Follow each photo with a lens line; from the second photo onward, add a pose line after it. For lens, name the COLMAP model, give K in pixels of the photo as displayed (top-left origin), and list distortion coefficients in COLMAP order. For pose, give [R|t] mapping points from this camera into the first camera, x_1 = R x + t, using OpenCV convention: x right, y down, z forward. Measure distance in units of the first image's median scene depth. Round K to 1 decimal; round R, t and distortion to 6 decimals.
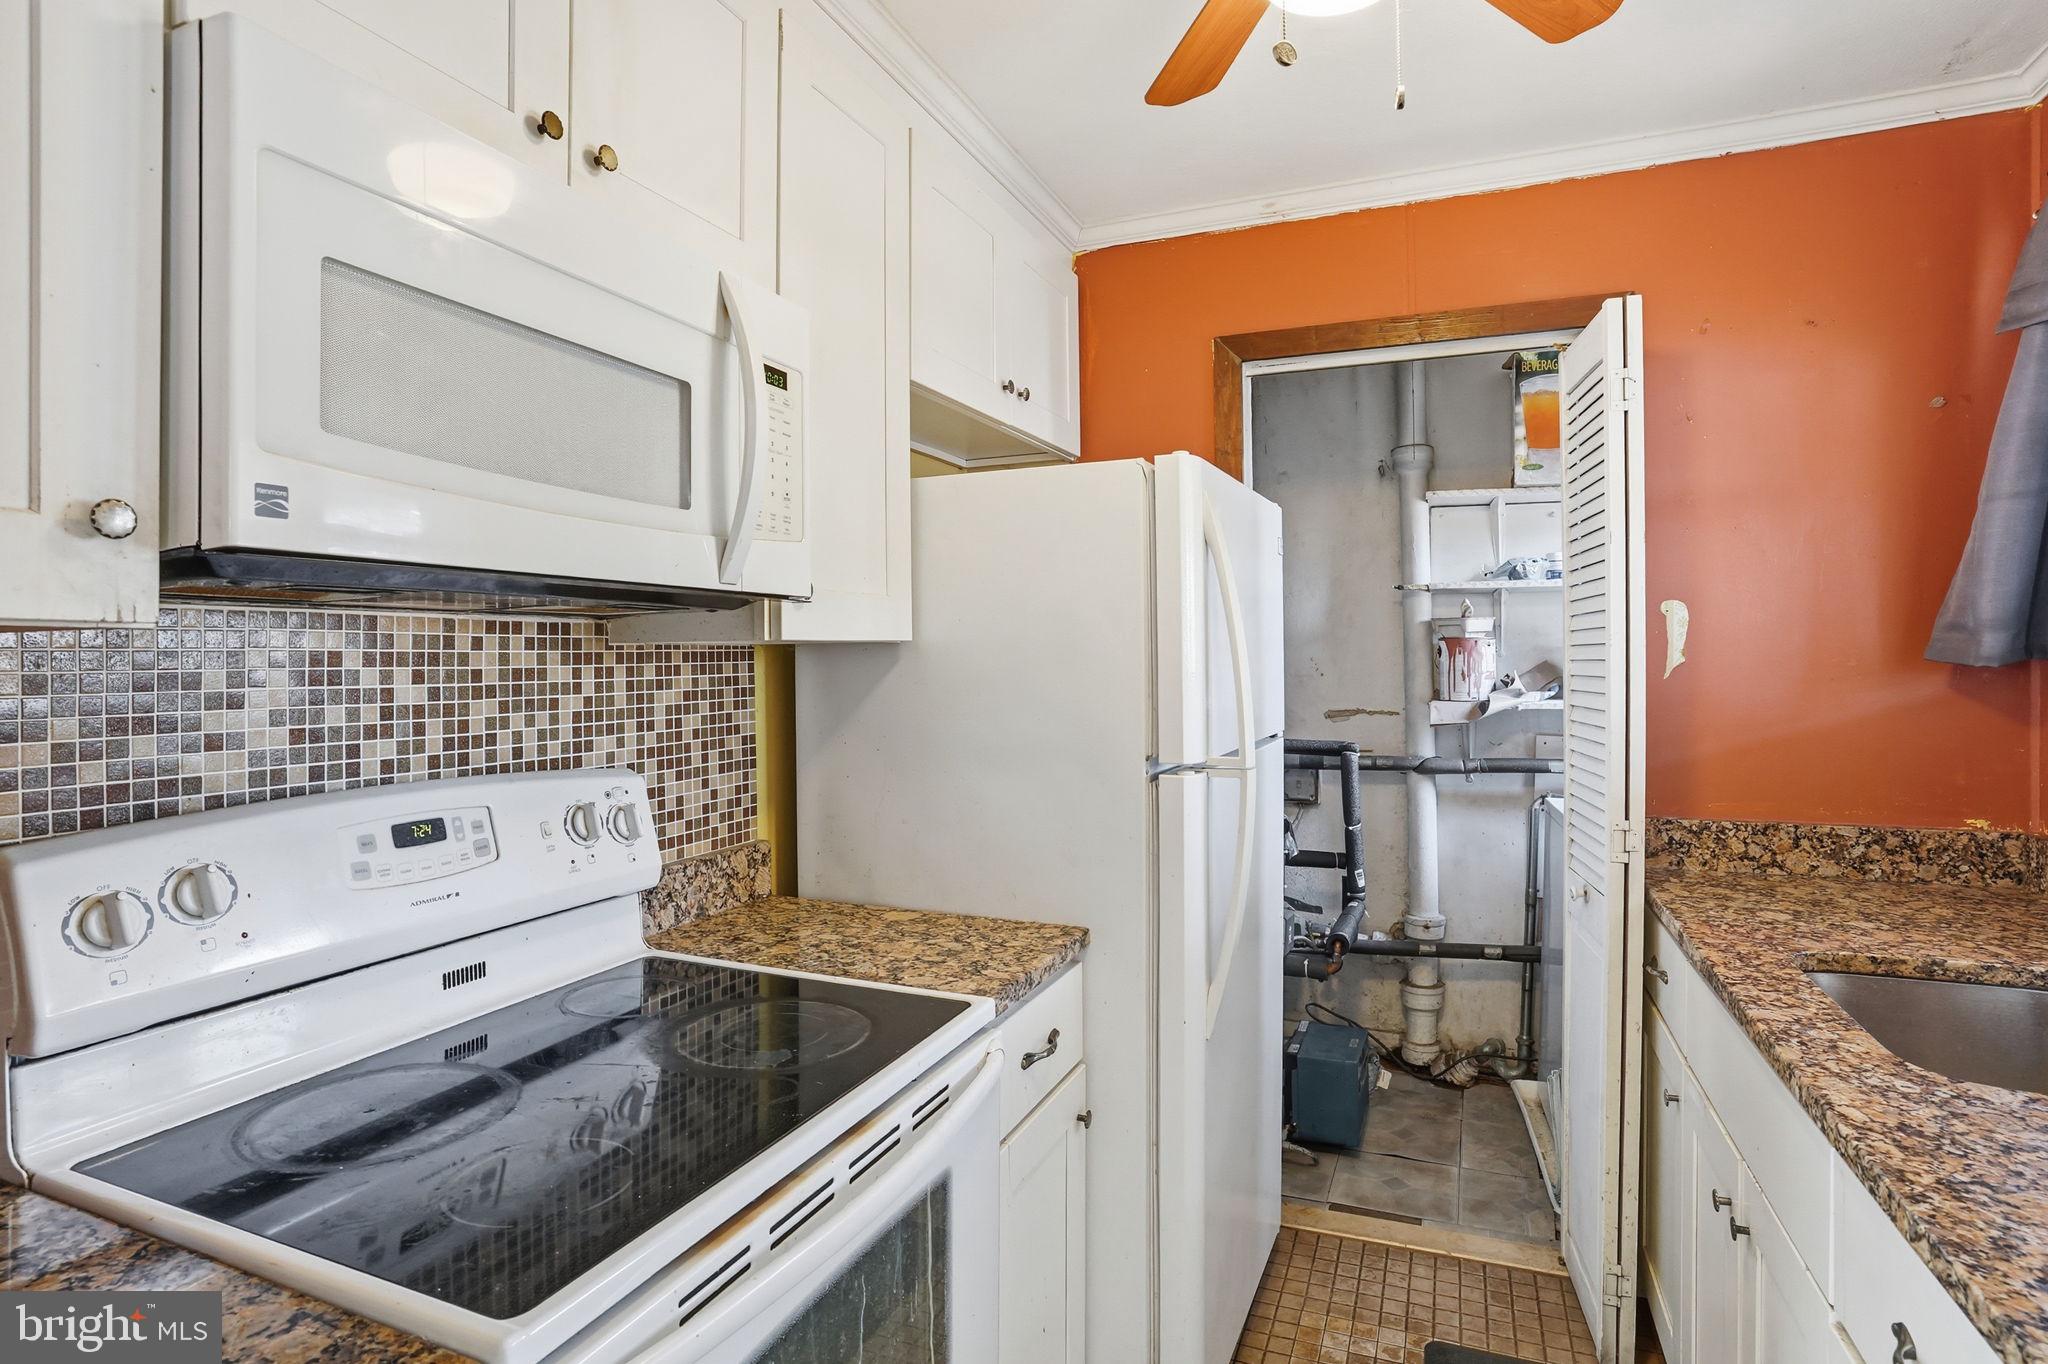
lens RADIAL K [[1014.1, 0, 1020.0], [0, 1014.1, 678.0], [0, 0, 1]] dist [-0.076924, 0.035702]
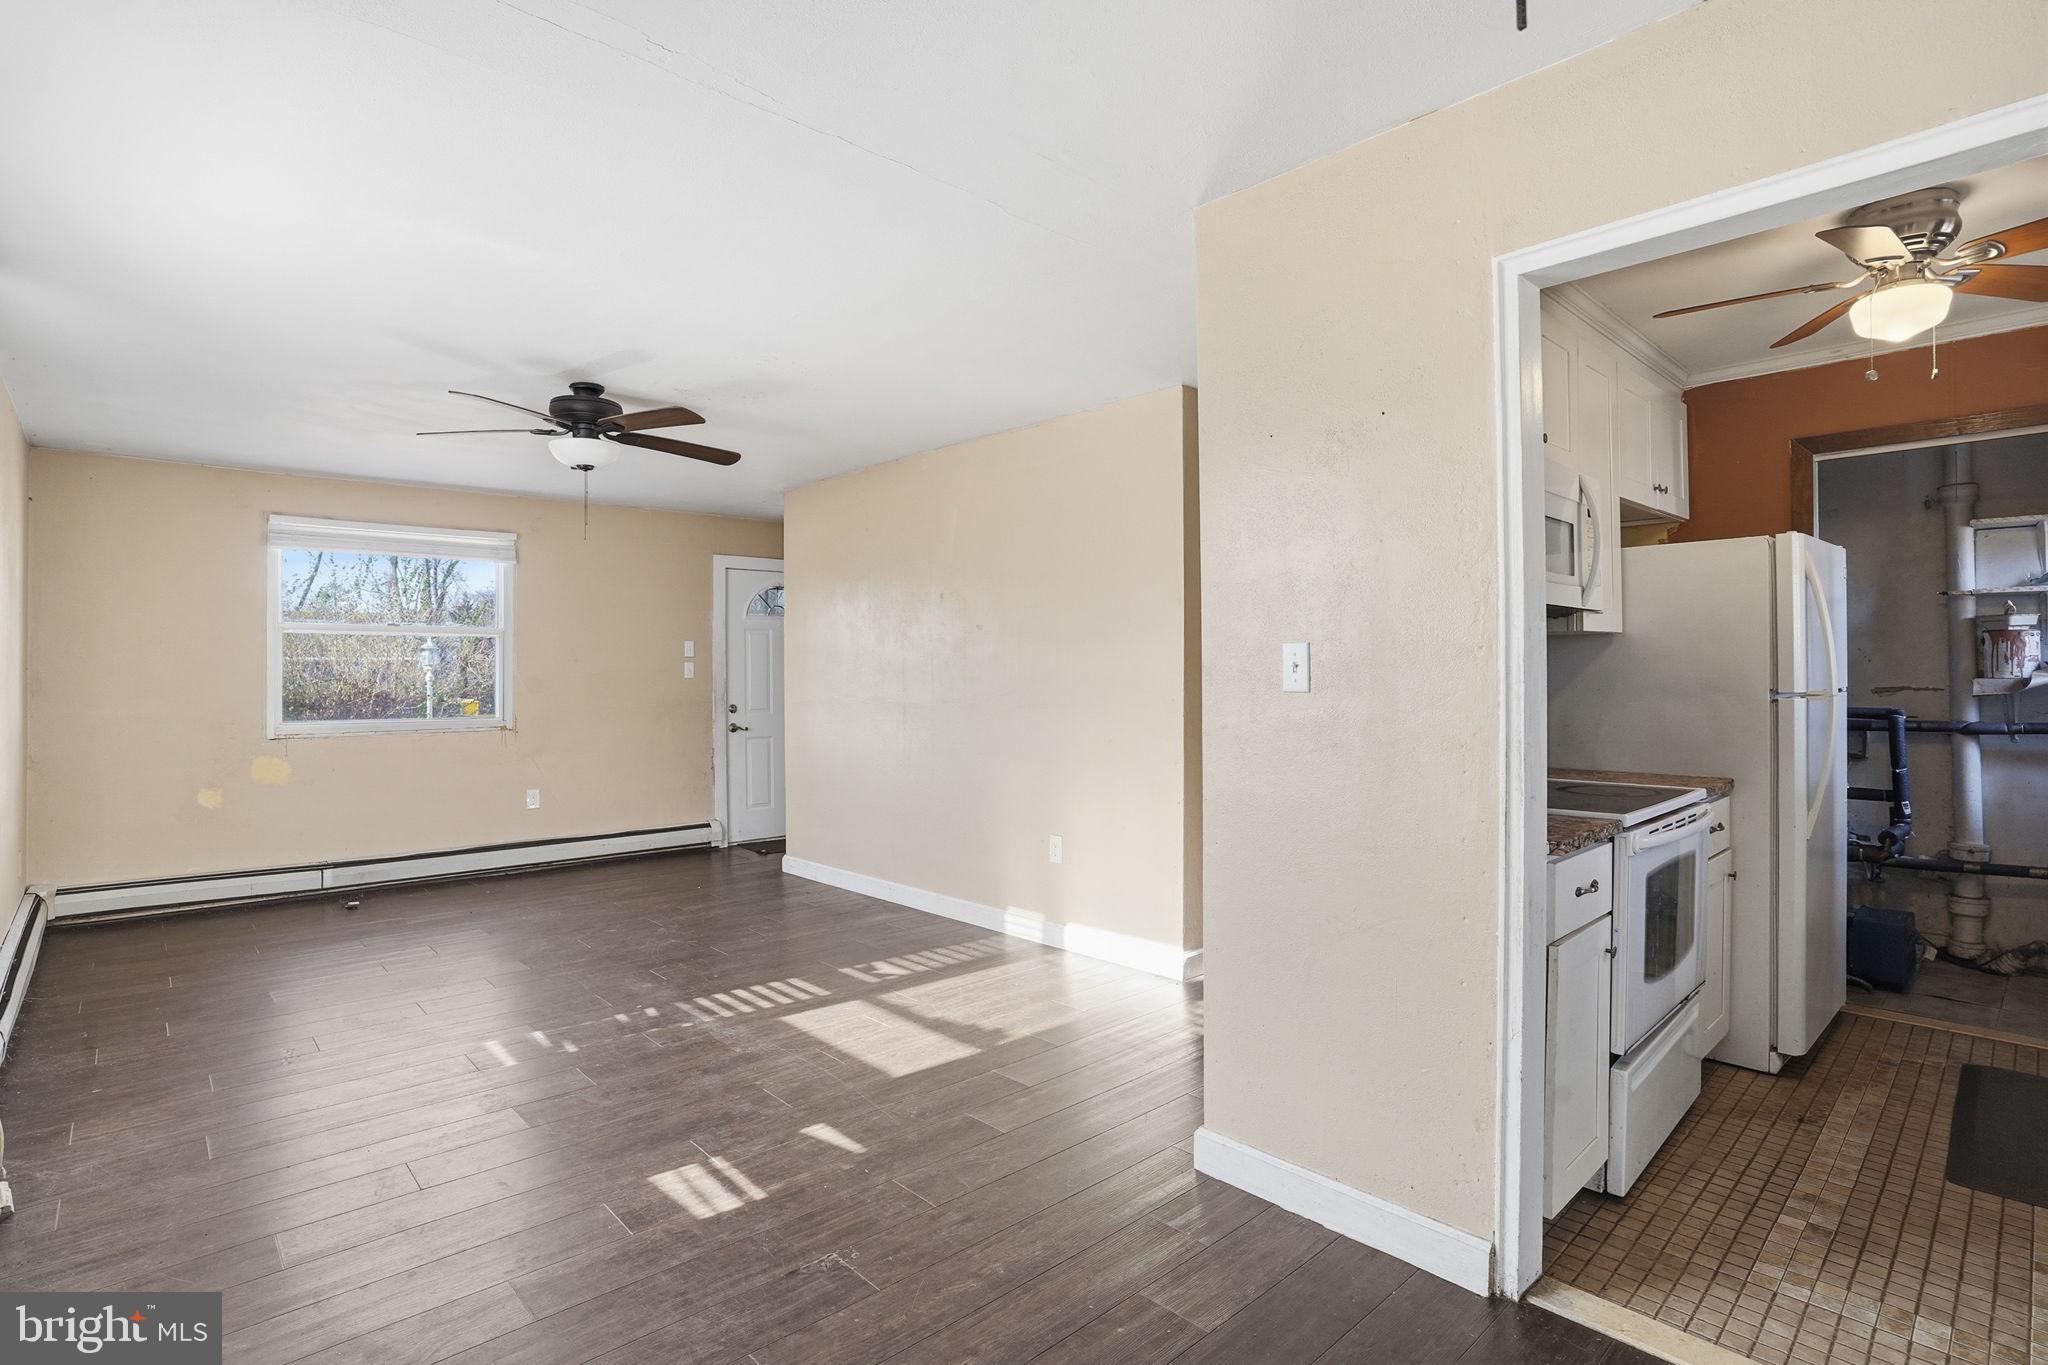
lens RADIAL K [[1014.1, 0, 1020.0], [0, 1014.1, 678.5], [0, 0, 1]] dist [-0.076924, 0.035702]
pose [[0.916402, 0.004432, -0.400235, -0.231214], [-0.007963, 0.999943, -0.007159, 0.042419], [0.400180, 0.009748, 0.916385, -0.683744]]
